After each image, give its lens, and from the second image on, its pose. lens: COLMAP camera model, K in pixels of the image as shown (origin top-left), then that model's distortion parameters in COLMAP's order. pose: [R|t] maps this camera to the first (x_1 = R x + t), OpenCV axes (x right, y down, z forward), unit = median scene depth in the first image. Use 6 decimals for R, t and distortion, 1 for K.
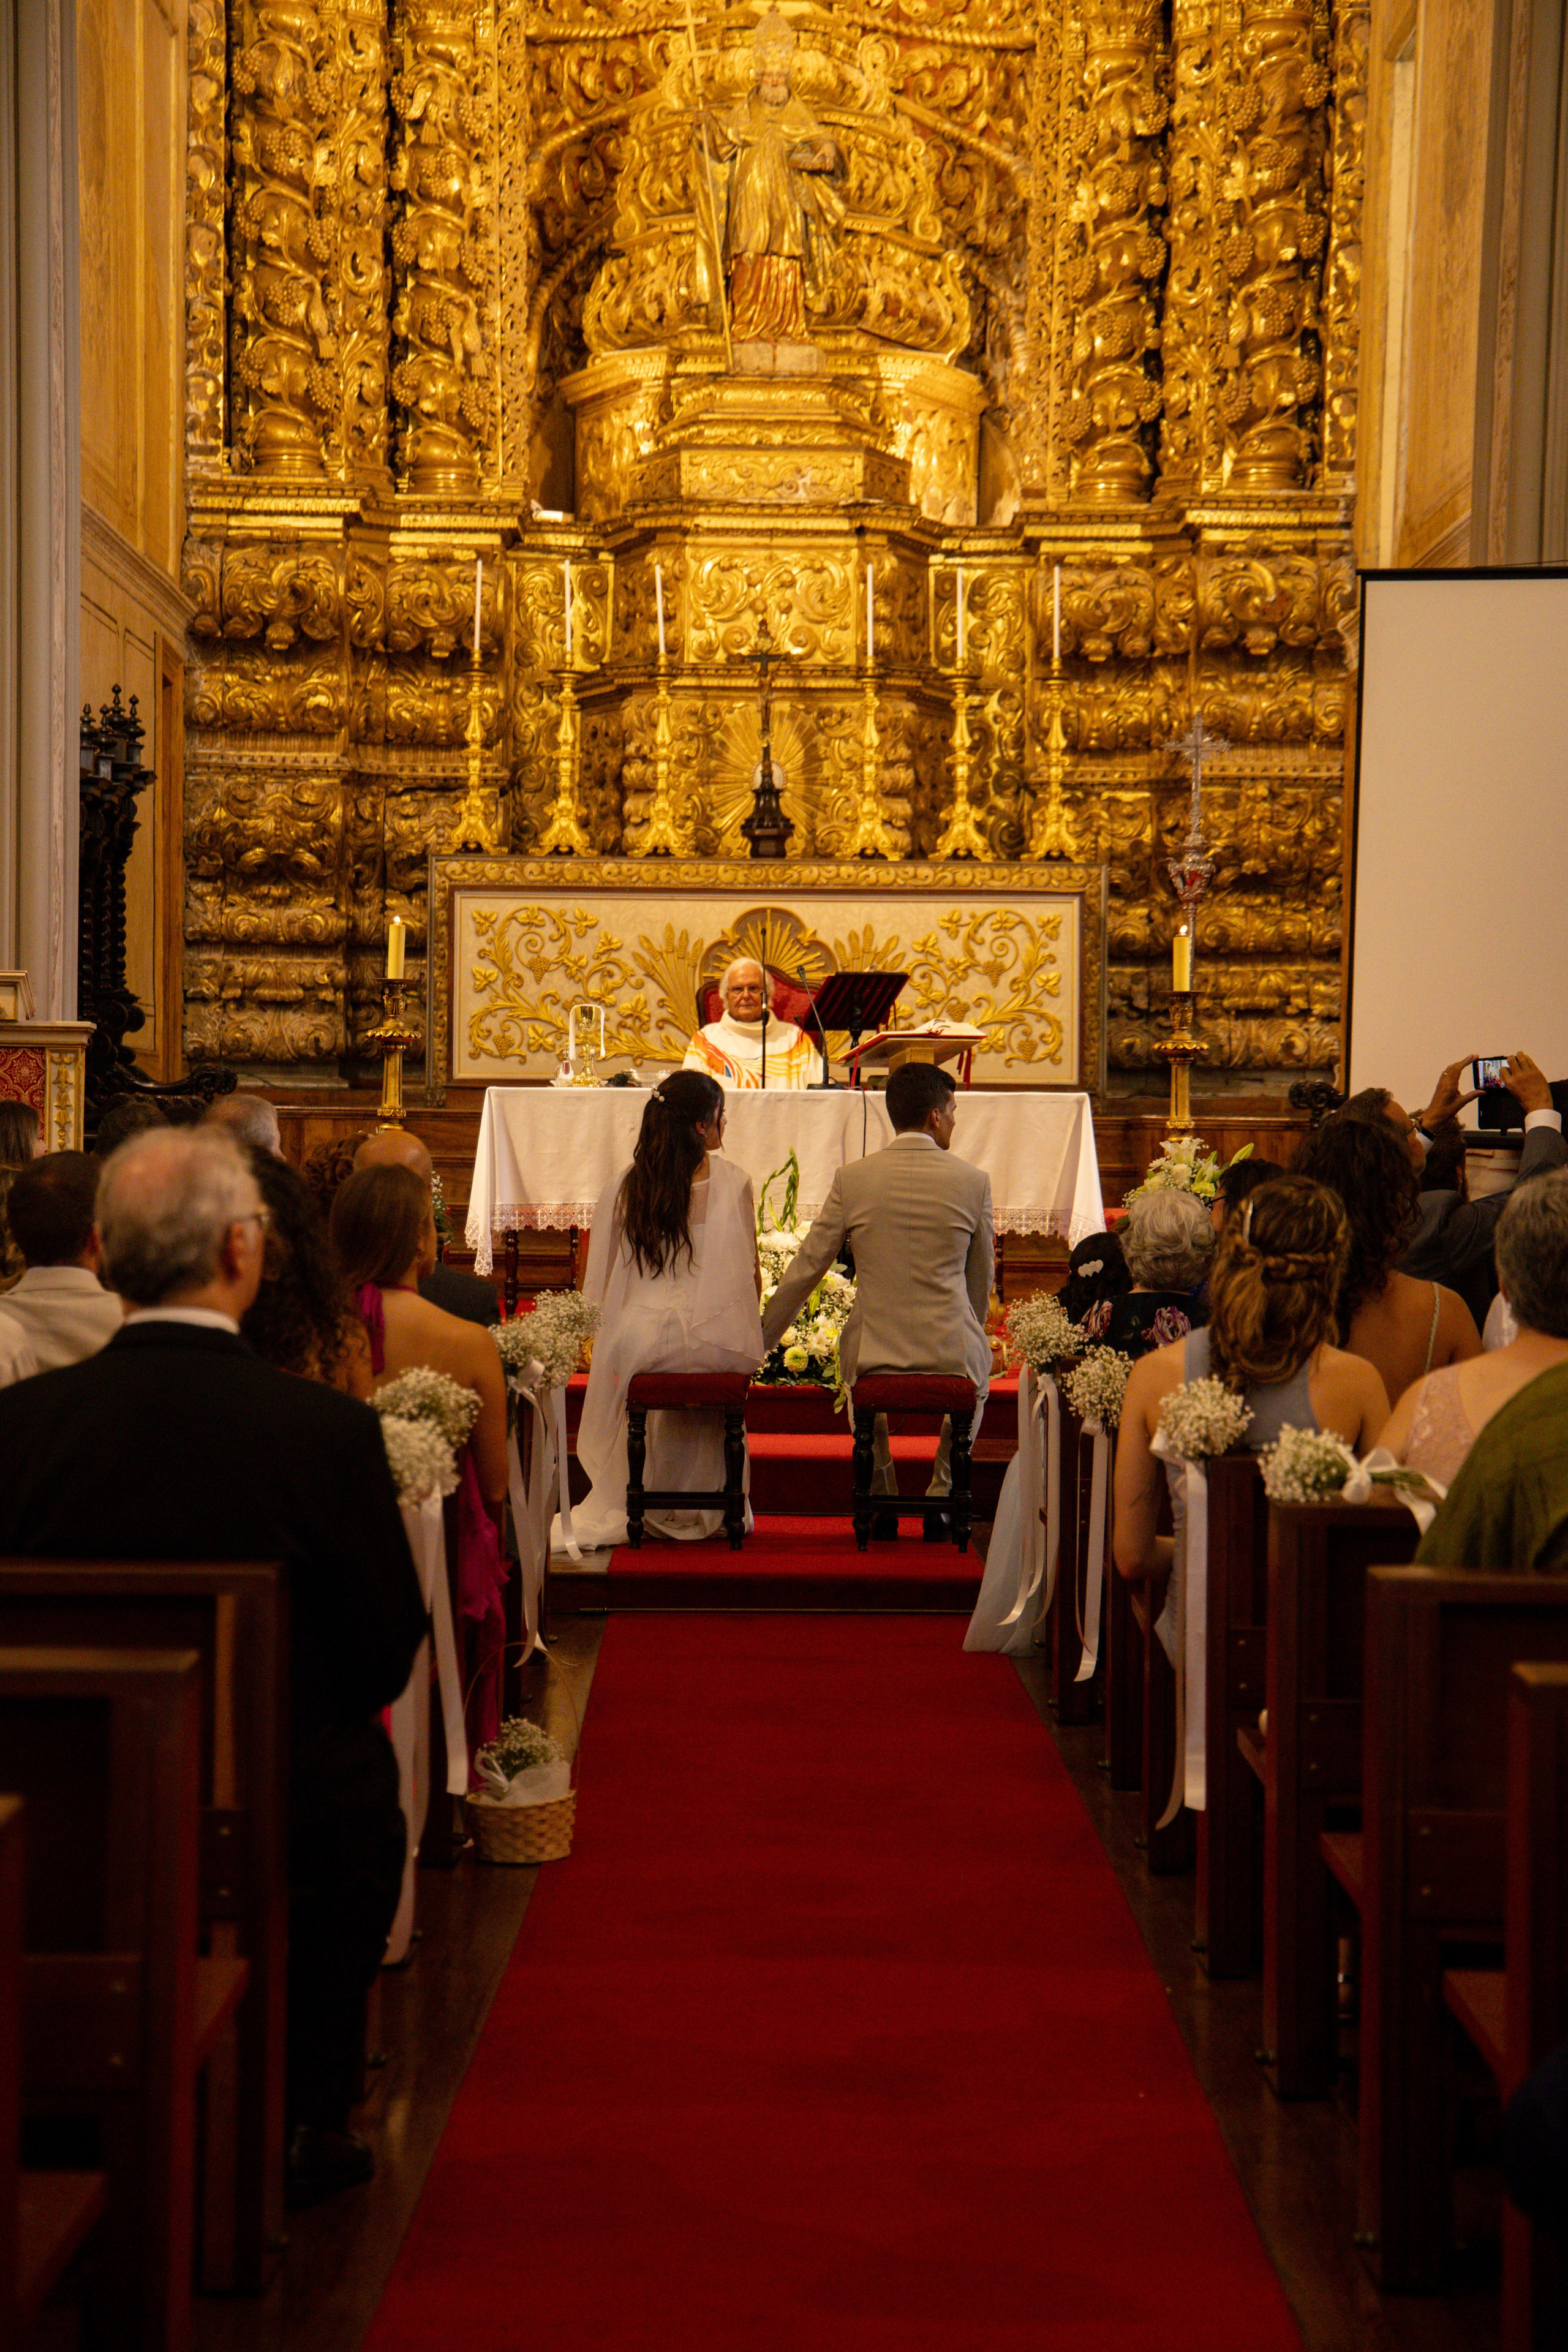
lens RADIAL K [[4788.4, 0, 734.0], [0, 4788.4, 1174.7], [0, 0, 1]] dist [0.338062, 0.203635]
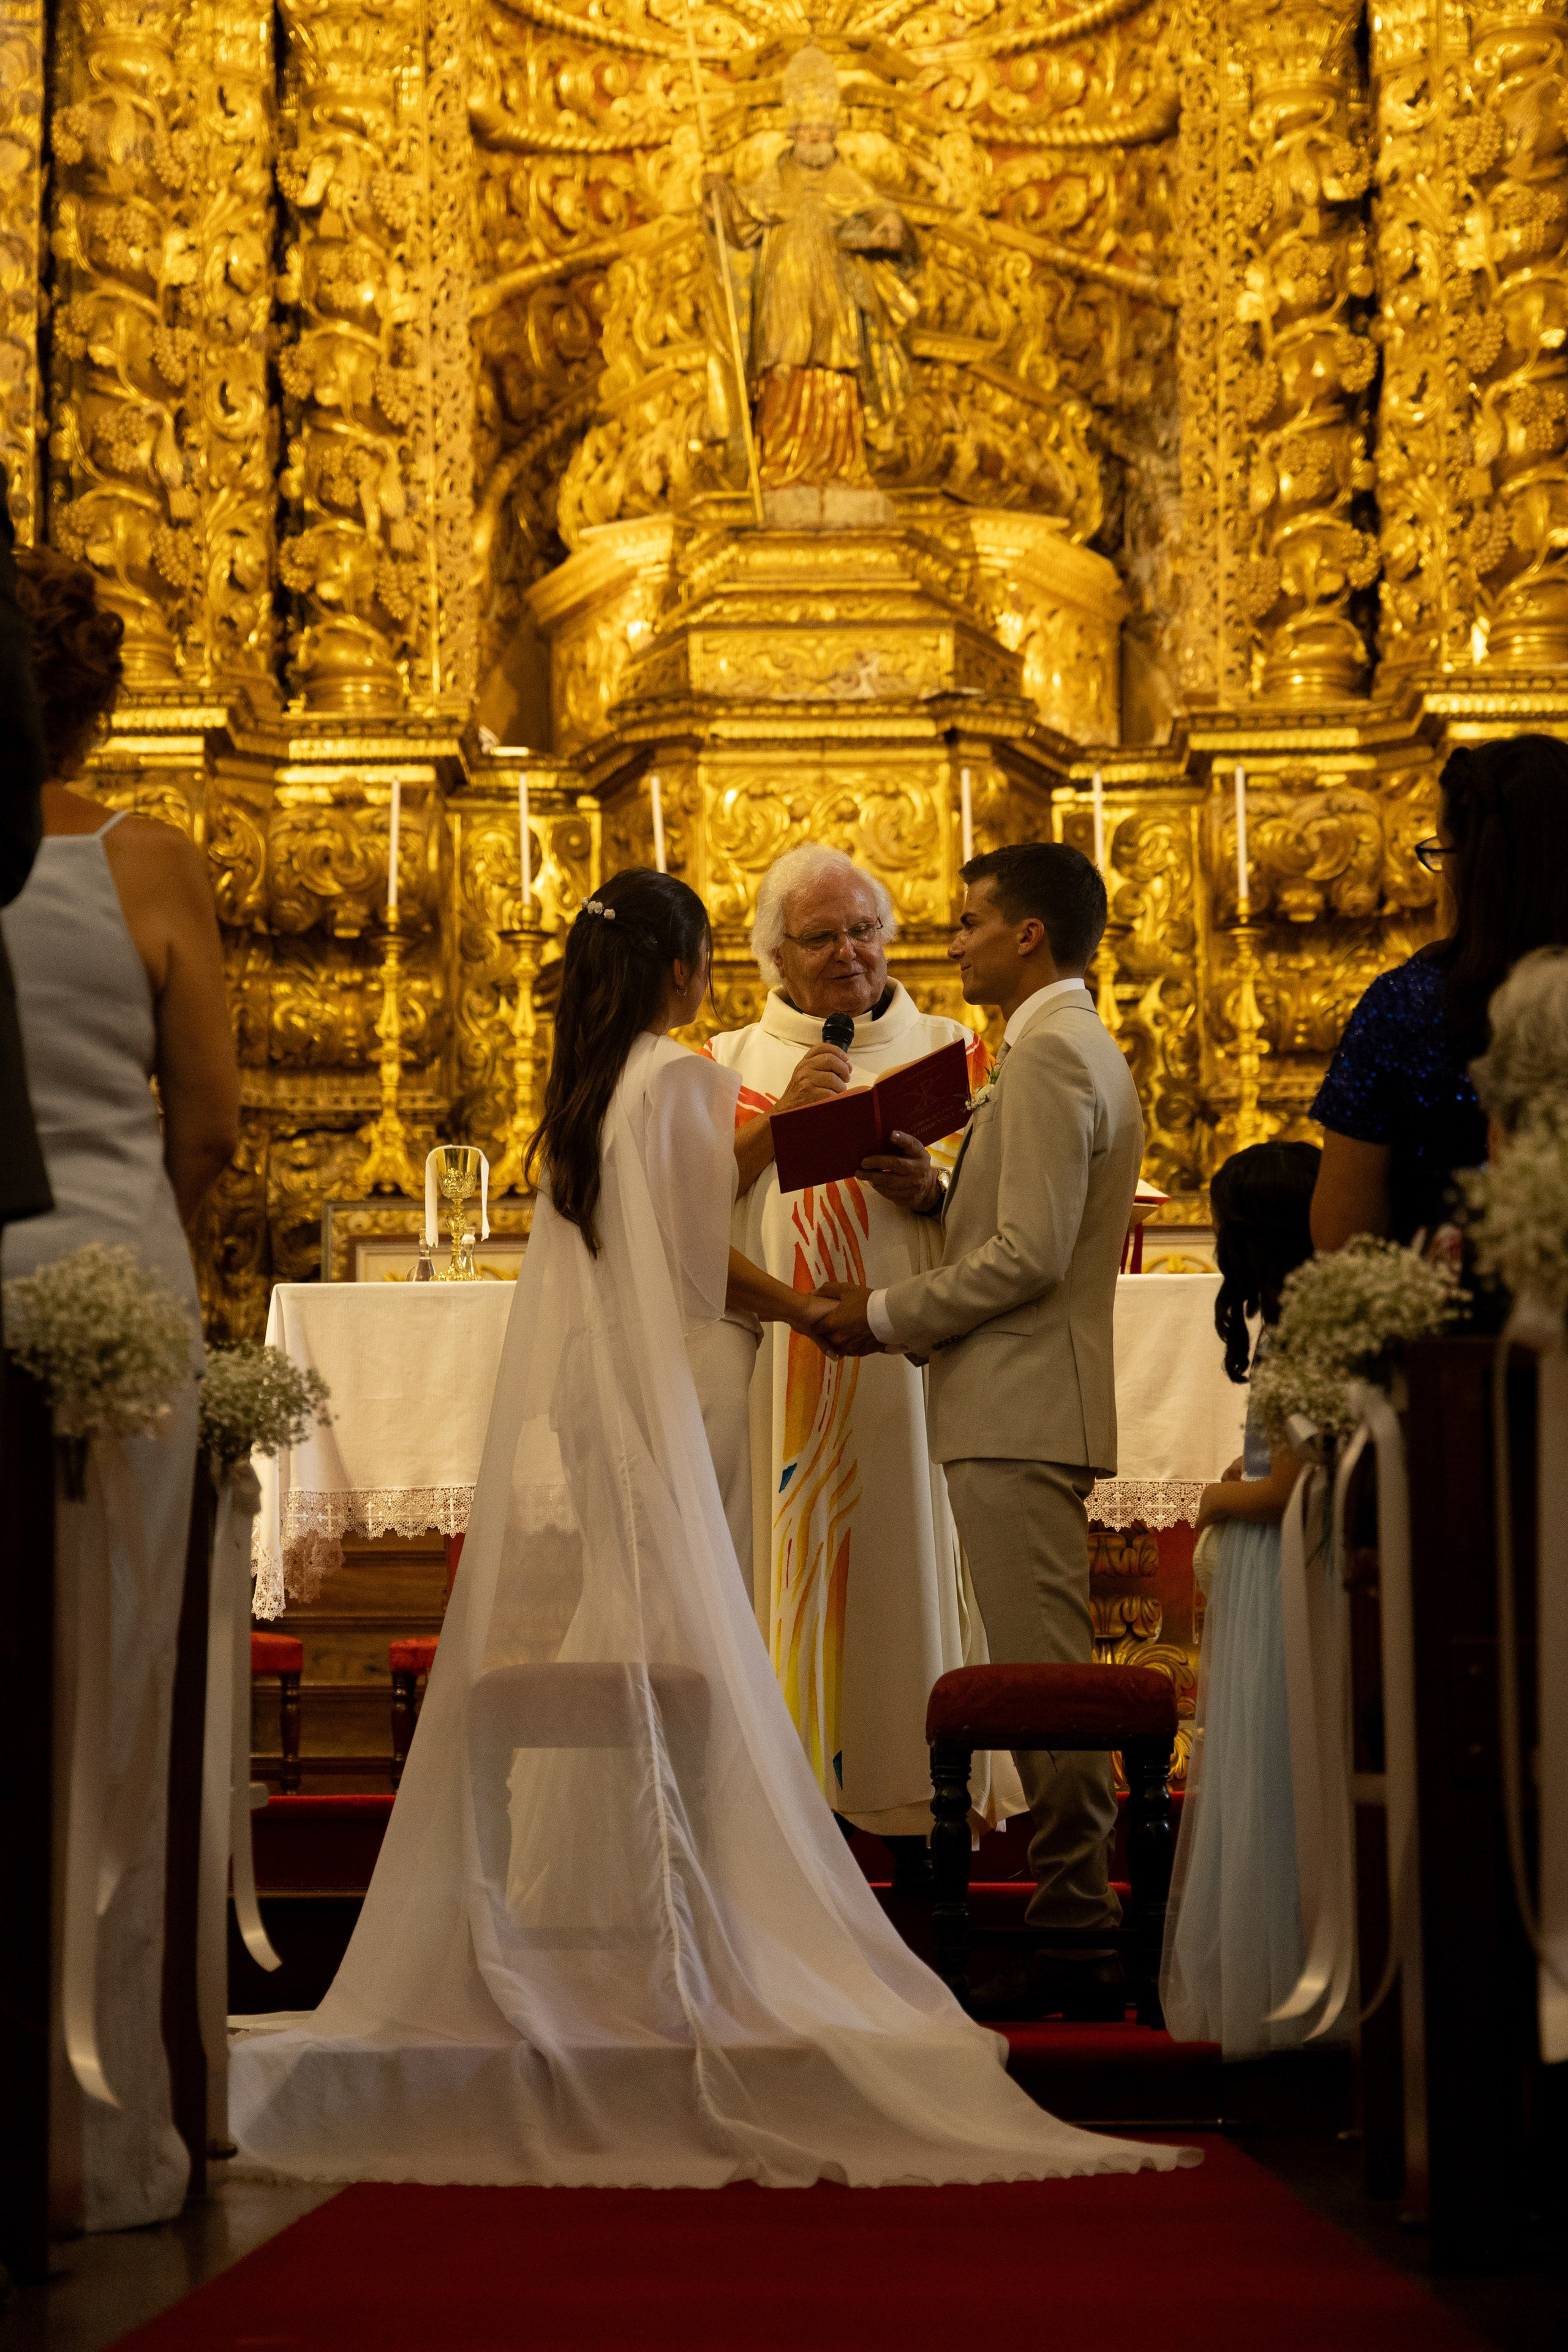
lens RADIAL K [[5562.6, 0, 695.5], [0, 5562.6, 1175.6], [0, 0, 1]] dist [0.100512, -0.484570]
pose [[0.999436, -0.021678, -0.025638, 0.008596], [0.018038, 0.990742, -0.134552, 0.034524], [0.028318, 0.134014, 0.990575, 0.216196]]
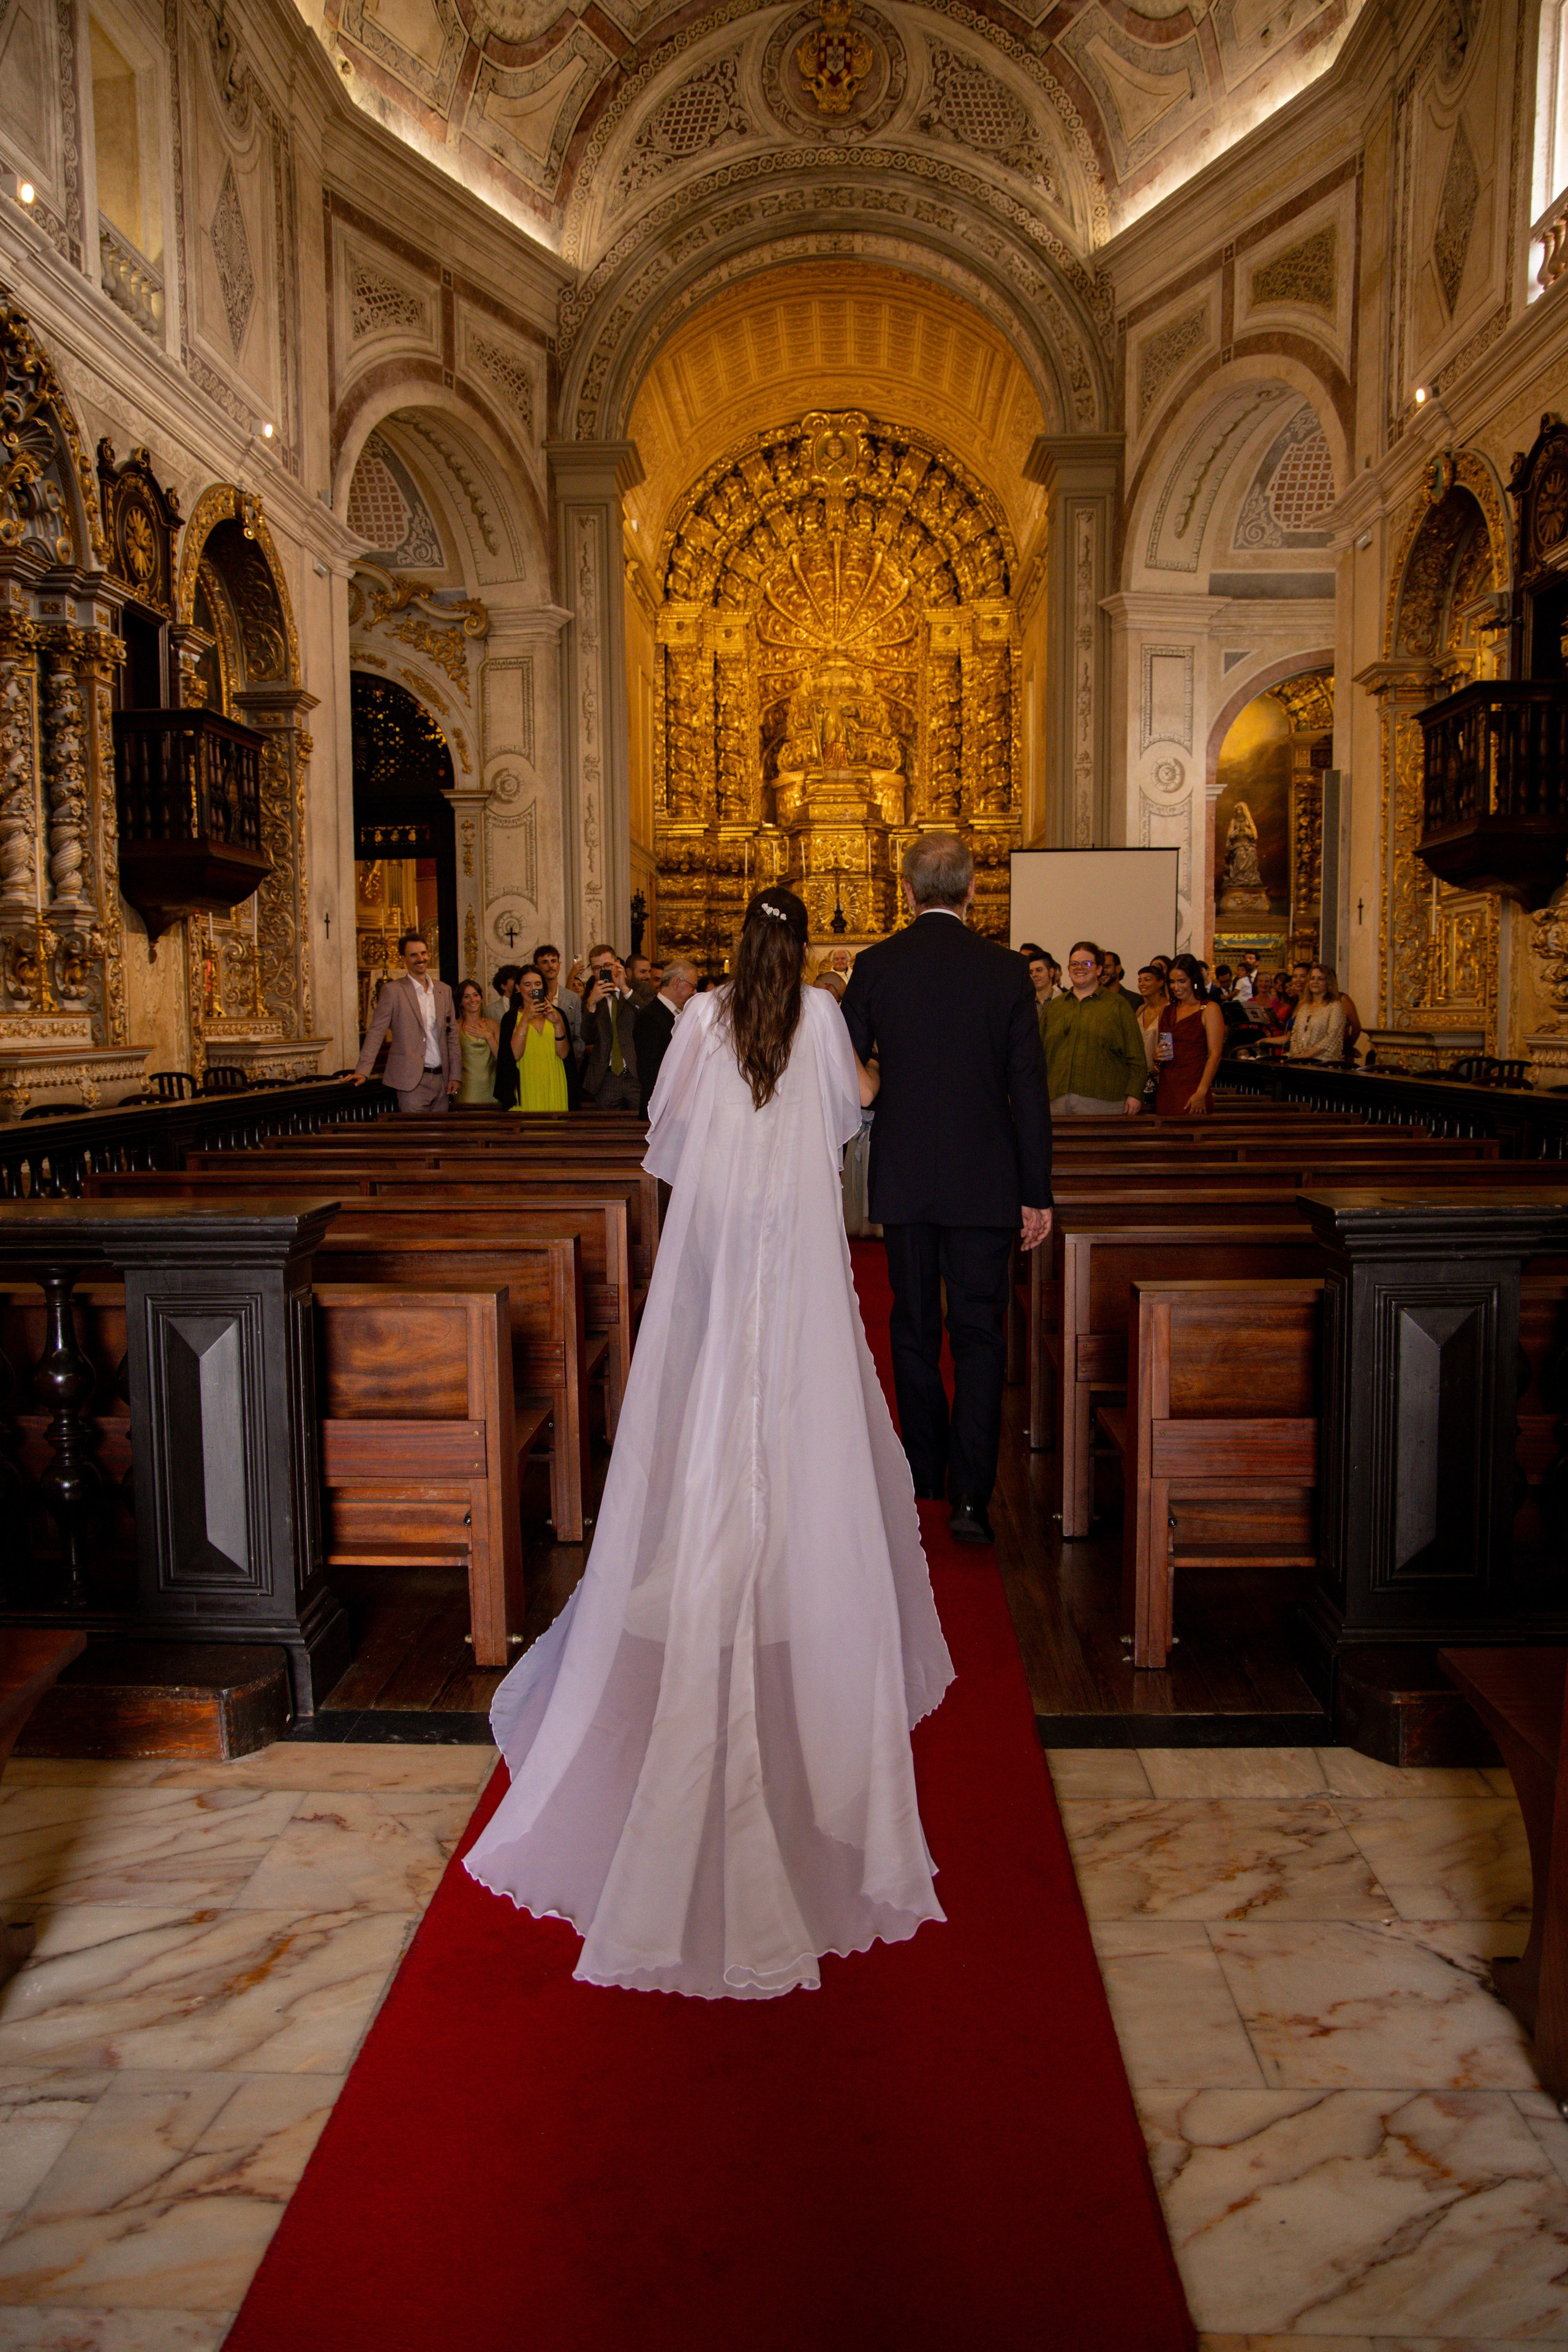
lens RADIAL K [[1724.1, 0, 744.2], [0, 1724.1, 1186.6], [0, 0, 1]] dist [-0.081350, 0.097147]
pose [[0.998239, -0.019741, -0.055933, 0.004650], [0.024607, 0.995844, 0.087684, -0.000278], [0.053969, -0.088906, 0.994577, -0.144737]]
